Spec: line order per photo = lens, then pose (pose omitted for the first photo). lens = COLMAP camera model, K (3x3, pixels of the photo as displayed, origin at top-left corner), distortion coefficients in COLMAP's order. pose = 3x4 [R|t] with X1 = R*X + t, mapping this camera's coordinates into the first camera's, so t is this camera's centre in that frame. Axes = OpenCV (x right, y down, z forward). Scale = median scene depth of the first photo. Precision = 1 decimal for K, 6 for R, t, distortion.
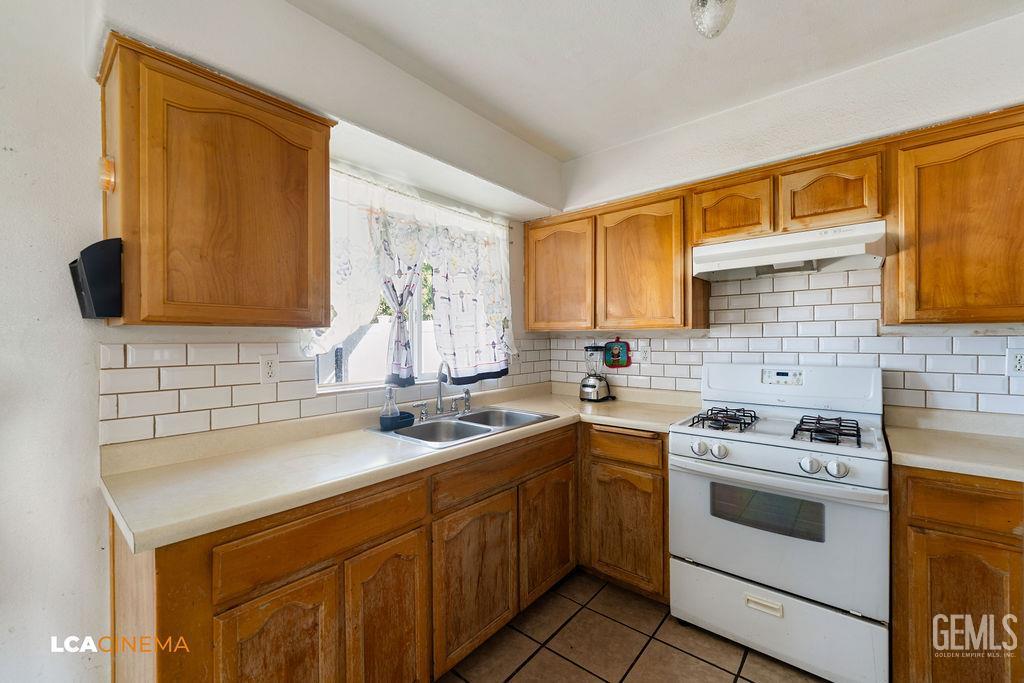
lens RADIAL K [[411.9, 0, 516.6], [0, 411.9, 338.9], [0, 0, 1]] dist [-0.002290, -0.000111]
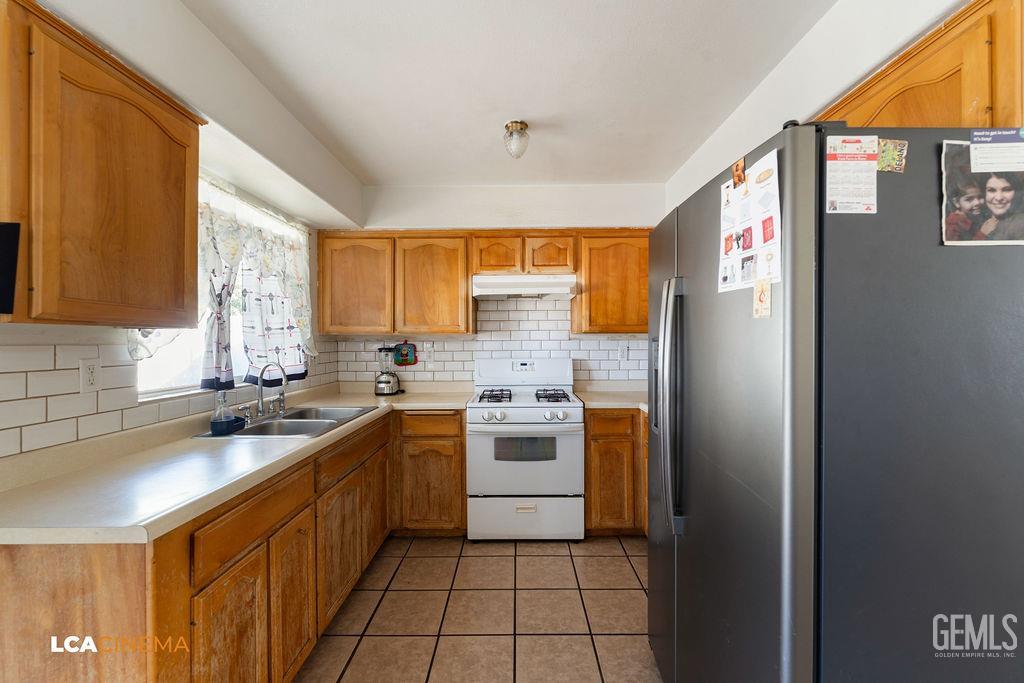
lens RADIAL K [[411.9, 0, 516.6], [0, 411.9, 338.9], [0, 0, 1]] dist [-0.002290, -0.000111]
pose [[0.772353, 0.005329, 0.635171, -0.386048], [0.000137, 0.999963, -0.008557, 0.003828], [-0.635193, 0.006696, 0.772324, -0.186900]]
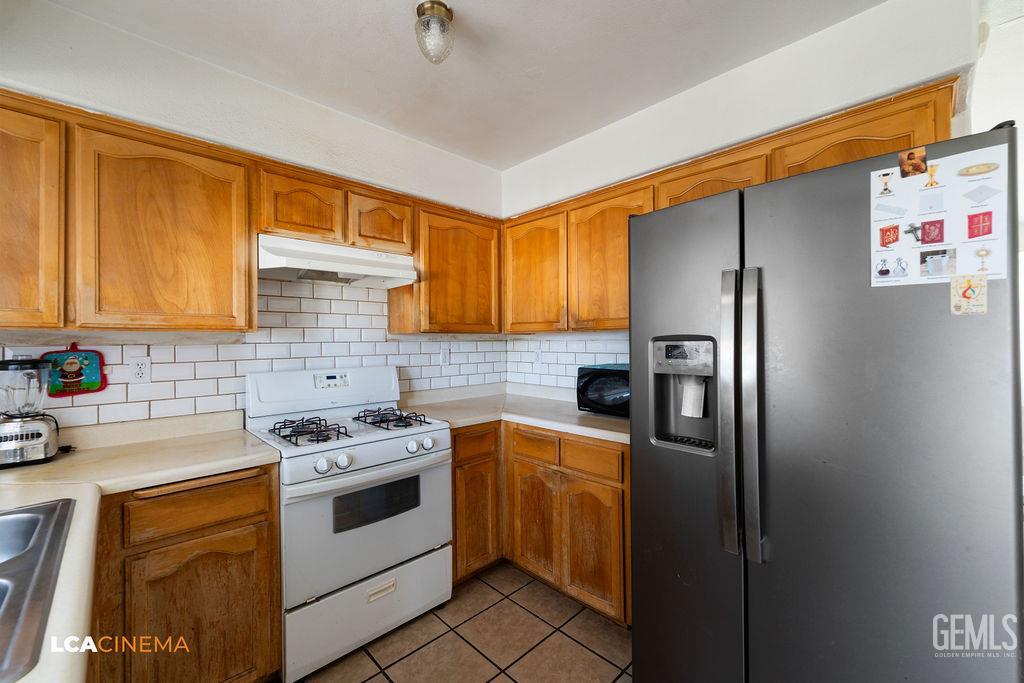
lens RADIAL K [[411.9, 0, 516.6], [0, 411.9, 338.9], [0, 0, 1]] dist [-0.002290, -0.000111]
pose [[0.110215, 0.010638, 0.993851, -0.381560], [0.008985, 0.999891, -0.011699, 0.003807], [-0.993867, 0.010219, 0.110107, 0.455604]]
